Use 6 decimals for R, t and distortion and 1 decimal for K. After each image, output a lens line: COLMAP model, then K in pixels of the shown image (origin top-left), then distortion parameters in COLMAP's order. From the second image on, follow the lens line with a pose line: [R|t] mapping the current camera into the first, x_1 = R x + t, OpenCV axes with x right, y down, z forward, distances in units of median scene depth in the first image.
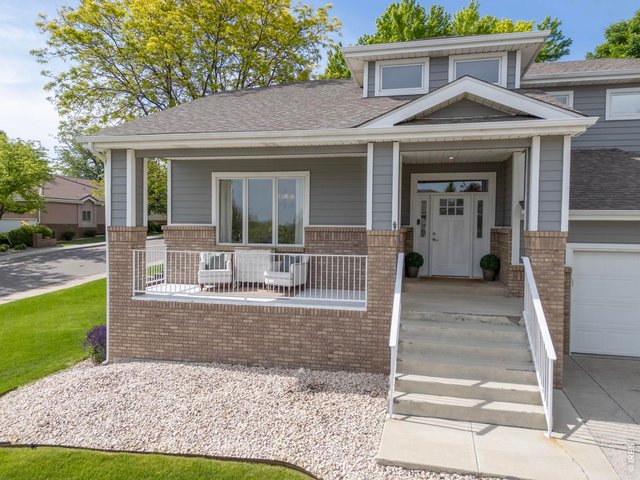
lens RADIAL K [[462.4, 0, 320.8], [0, 462.4, 236.8], [0, 0, 1]] dist [0.063330, -0.036429]
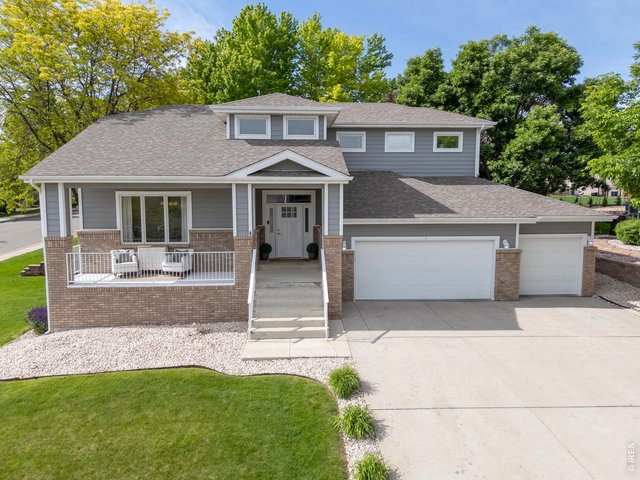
lens RADIAL K [[462.4, 0, 323.5], [0, 462.4, 240.3], [0, 0, 1]] dist [0.063330, -0.036429]
pose [[0.956486, -0.038071, 0.289283, -0.065787], [0.016082, 0.996823, 0.078010, -0.115444], [-0.291334, -0.069963, 0.954060, -0.621448]]
